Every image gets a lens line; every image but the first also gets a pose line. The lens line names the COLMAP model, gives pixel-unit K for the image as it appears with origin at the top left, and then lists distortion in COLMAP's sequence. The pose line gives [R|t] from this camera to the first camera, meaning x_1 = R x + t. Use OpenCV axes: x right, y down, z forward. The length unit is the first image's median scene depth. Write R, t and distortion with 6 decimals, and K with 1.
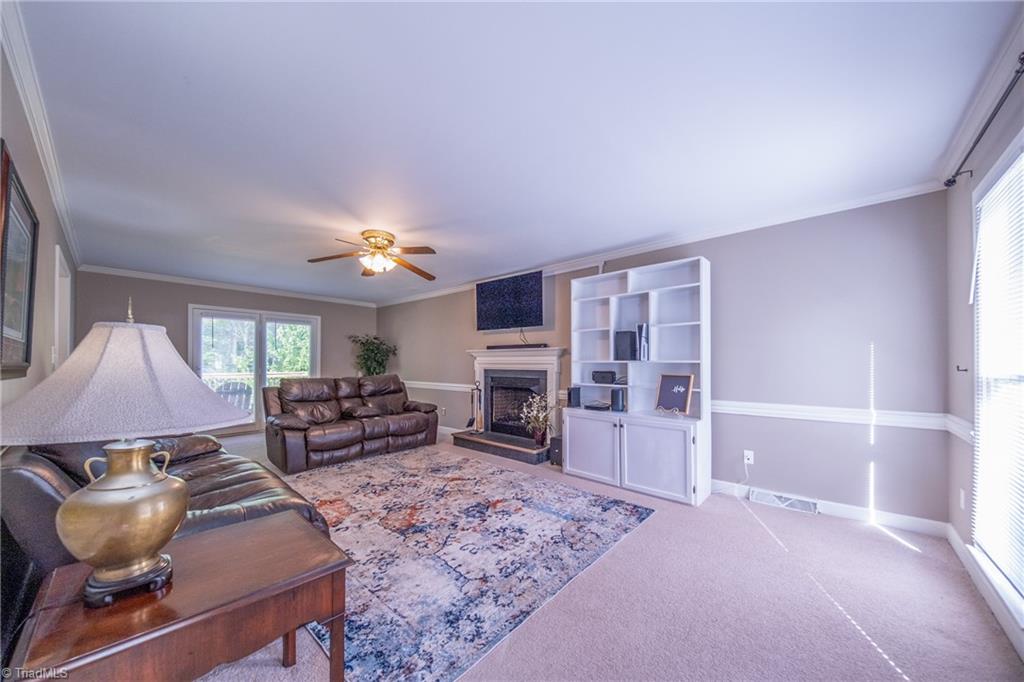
lens RADIAL K [[360.9, 0, 518.4], [0, 360.9, 361.0], [0, 0, 1]] dist [-0.000364, -0.000026]
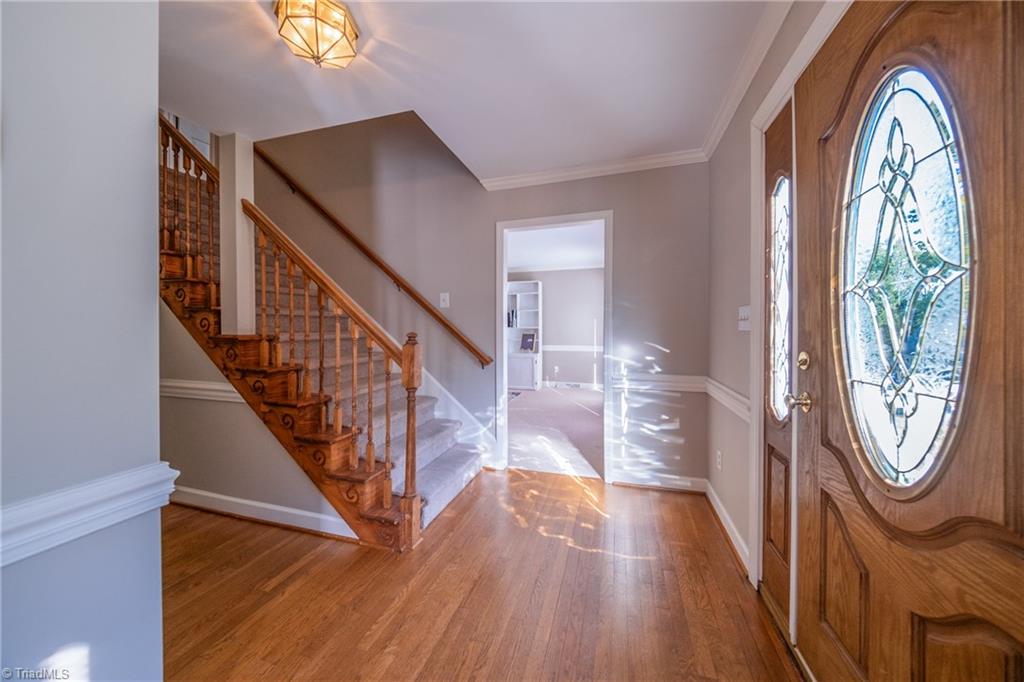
lens RADIAL K [[360.9, 0, 509.4], [0, 360.9, 333.9], [0, 0, 1]] dist [-0.000364, -0.000026]
pose [[0.907417, -0.000174, 0.420232, -0.606951], [-0.007795, 0.999821, 0.017246, 0.001817], [-0.420159, -0.018925, 0.907253, -0.967201]]
